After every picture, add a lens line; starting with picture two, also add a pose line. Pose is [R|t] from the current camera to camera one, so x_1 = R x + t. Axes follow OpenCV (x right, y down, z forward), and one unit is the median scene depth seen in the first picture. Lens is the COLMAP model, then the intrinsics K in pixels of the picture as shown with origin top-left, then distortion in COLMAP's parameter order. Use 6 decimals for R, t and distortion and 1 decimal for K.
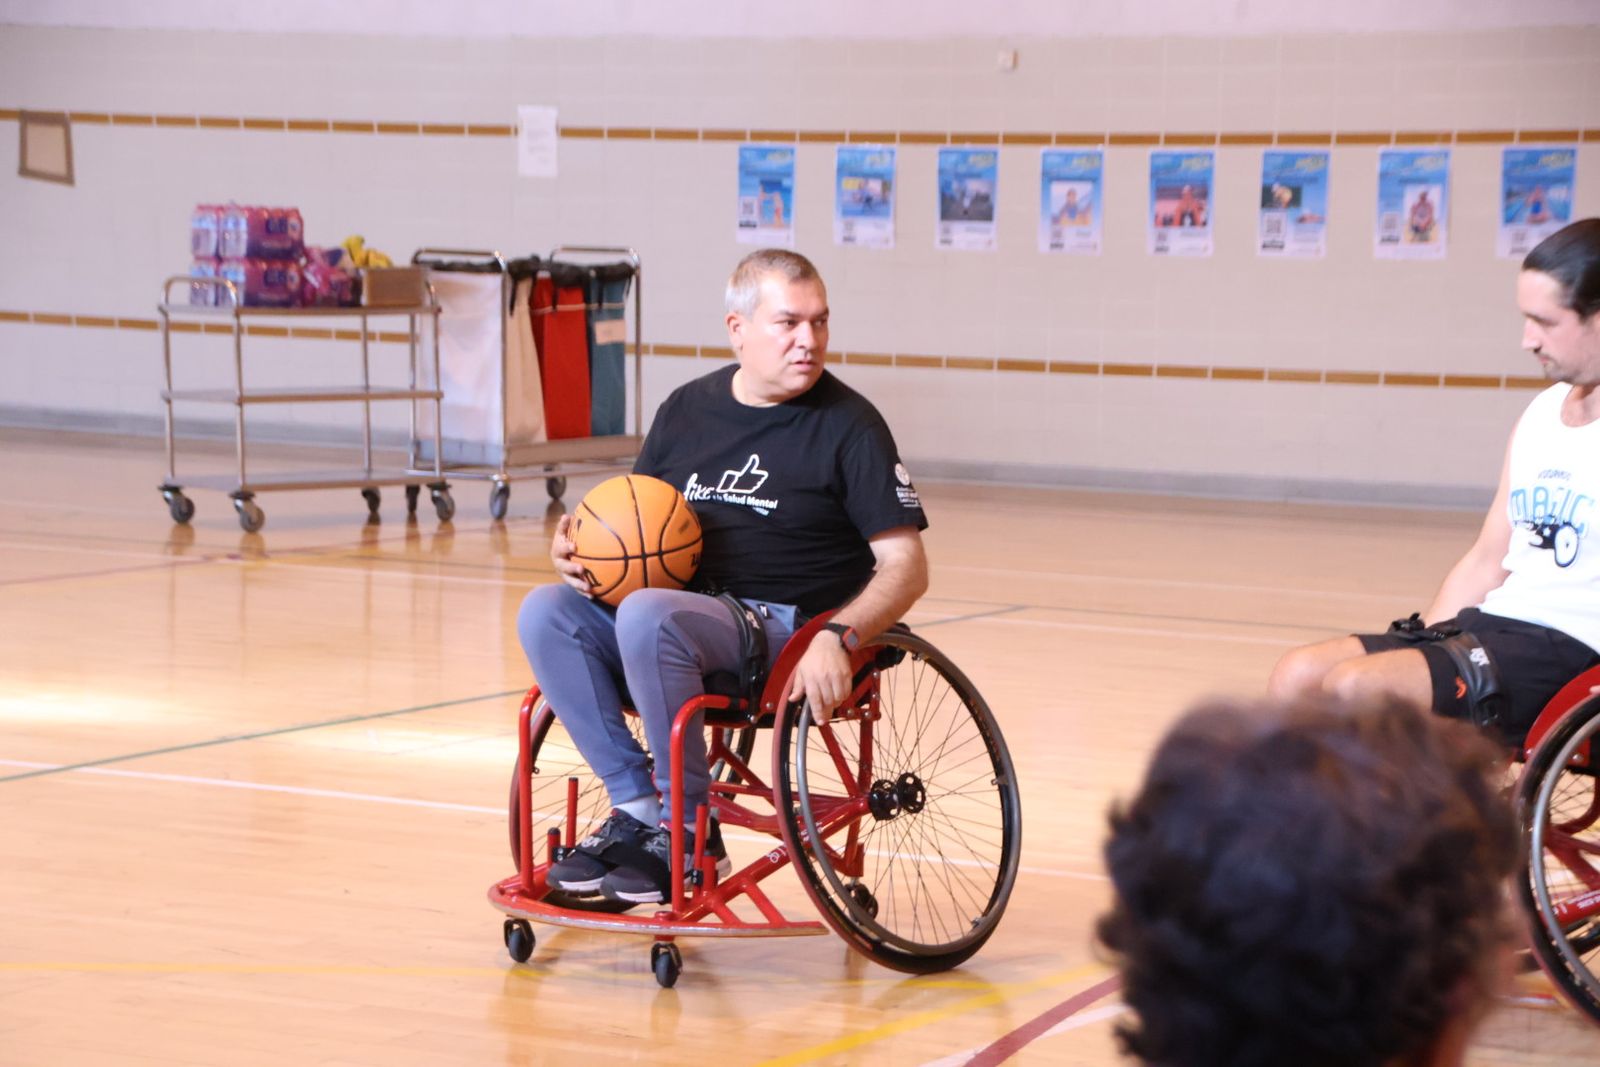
lens RADIAL K [[4207.7, 0, 810.2], [0, 4207.7, 541.6], [0, 0, 1]] dist [0.652429, 0.000000]
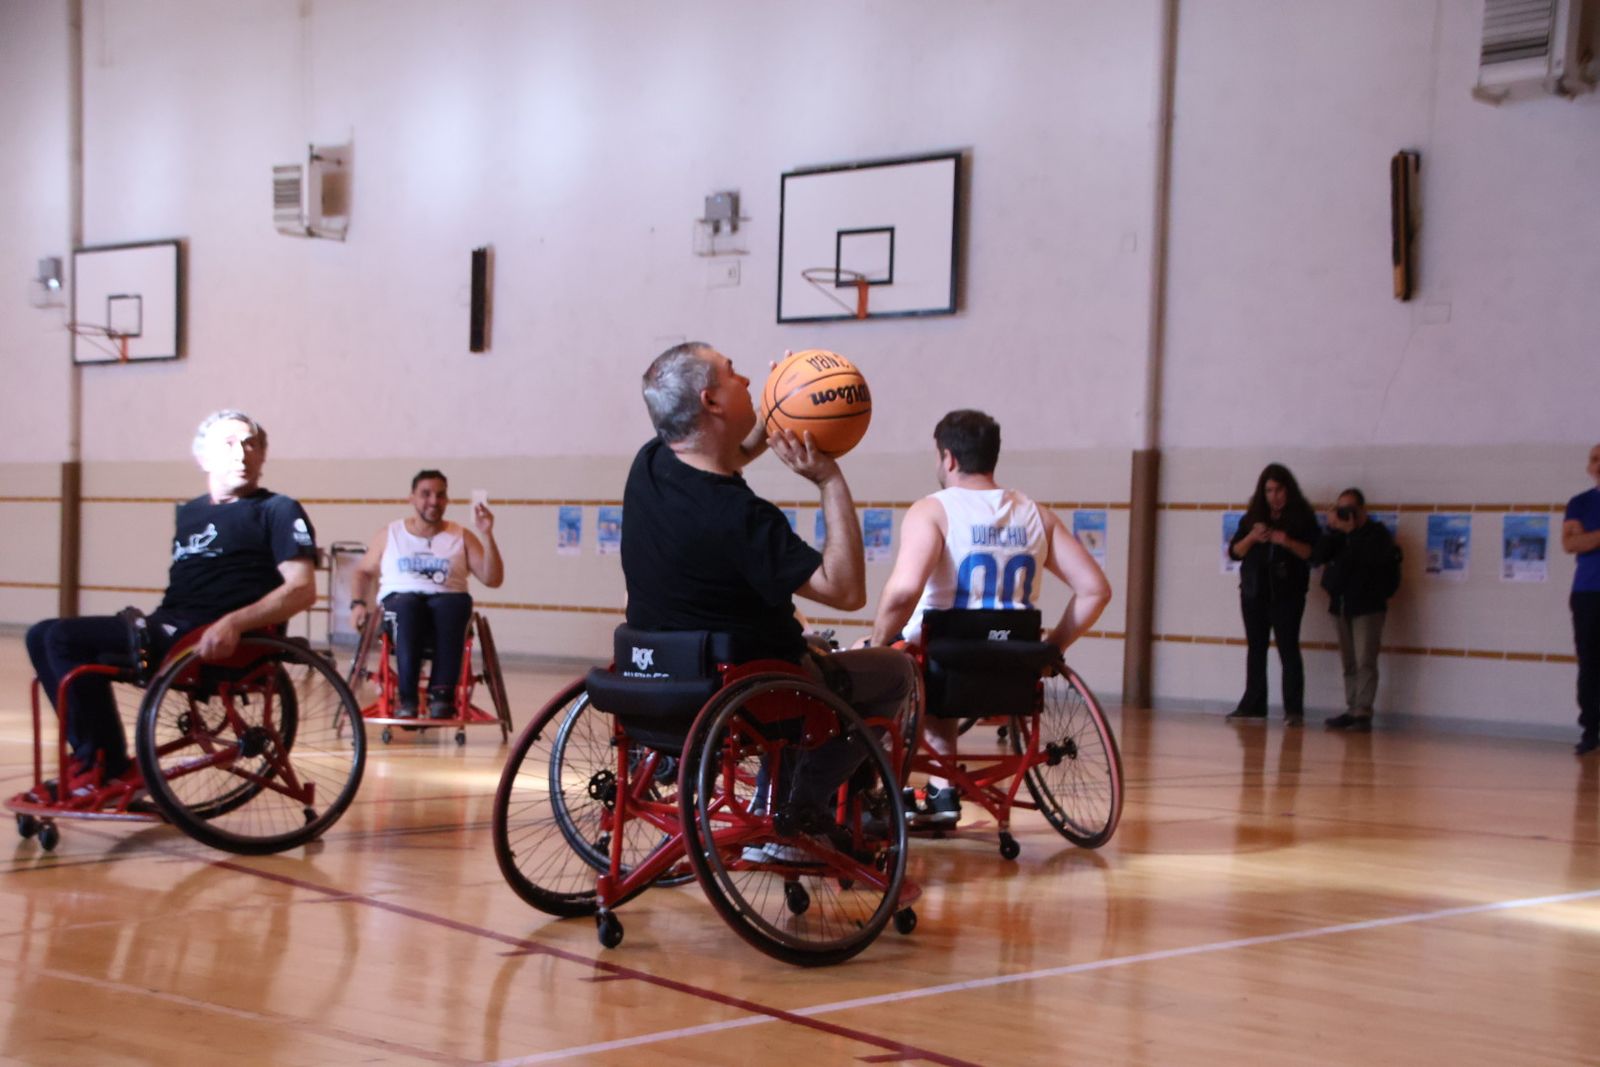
lens RADIAL K [[2628.3, 0, 798.0], [0, 2628.3, 537.7], [0, 0, 1]] dist [0.265067, 0.000000]
pose [[0.980838, 0.000347, -0.194825, 0.367696], [-0.016681, 0.996476, -0.082204, 0.025611], [0.194109, 0.083878, 0.977387, -0.236229]]
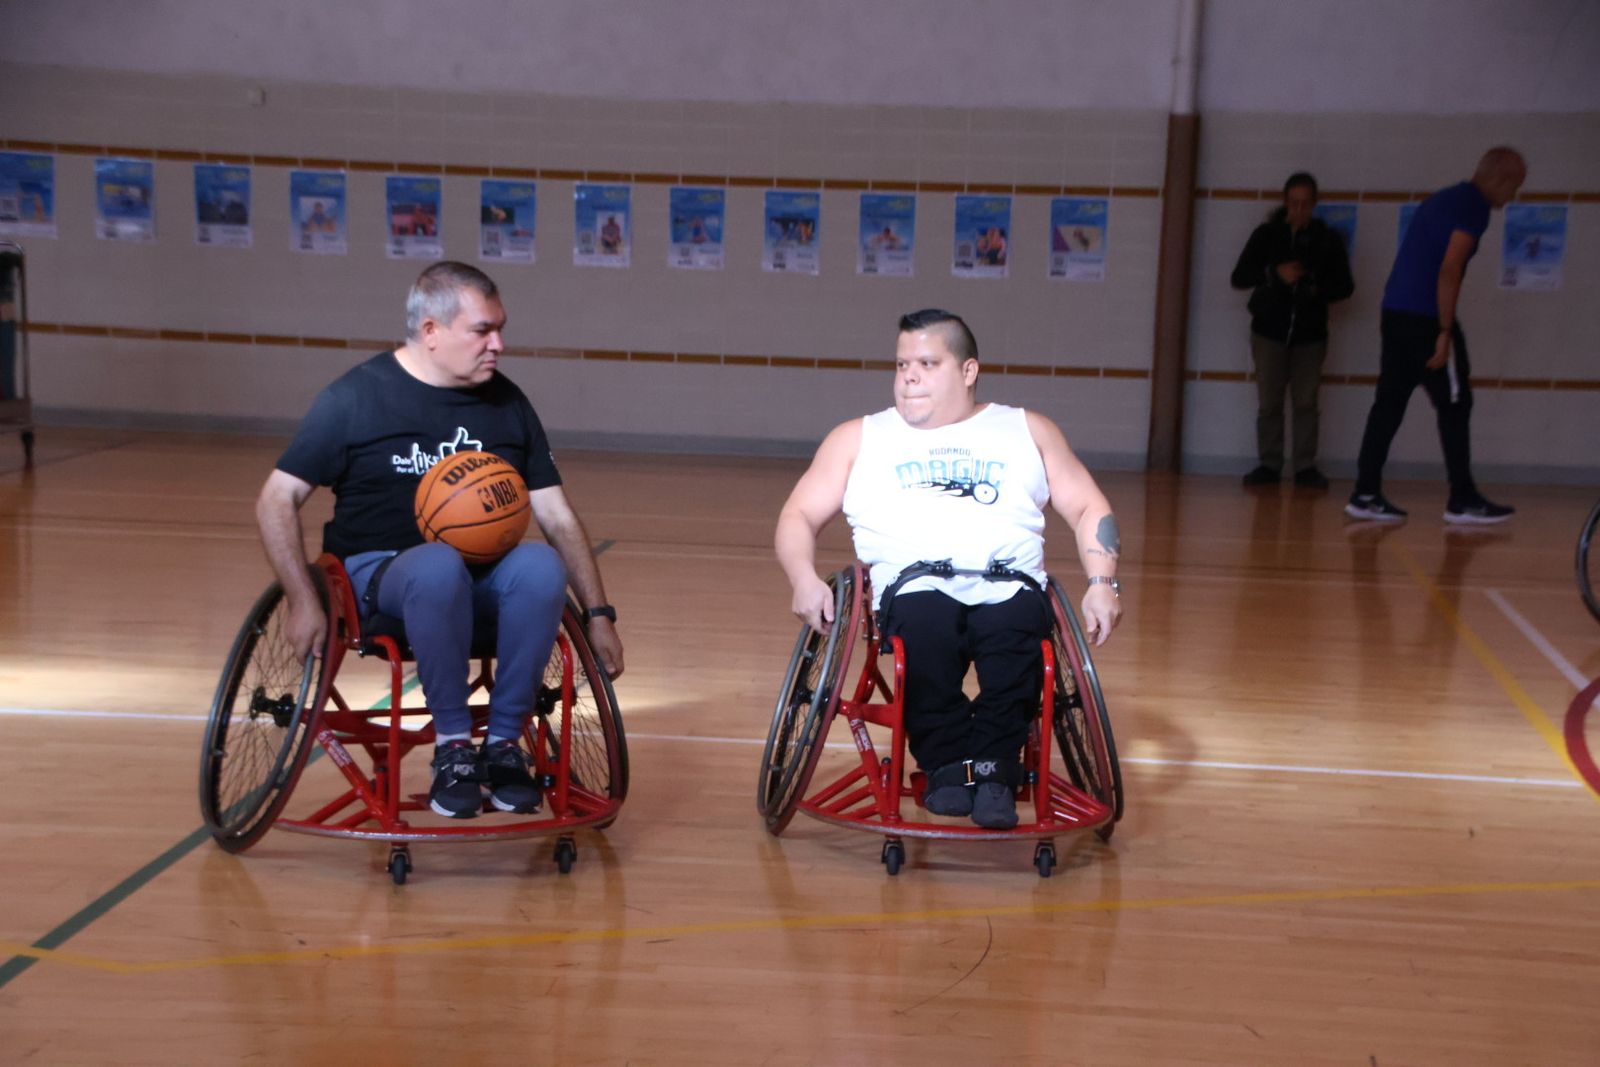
lens RADIAL K [[2916.1, 0, 794.7], [0, 2916.1, 573.3], [0, 0, 1]] dist [0.433357, 0.000000]
pose [[0.884397, -0.040748, 0.464953, -0.240029], [0.018872, 0.998489, 0.051611, -0.015079], [-0.466354, -0.036870, 0.883830, 0.137827]]
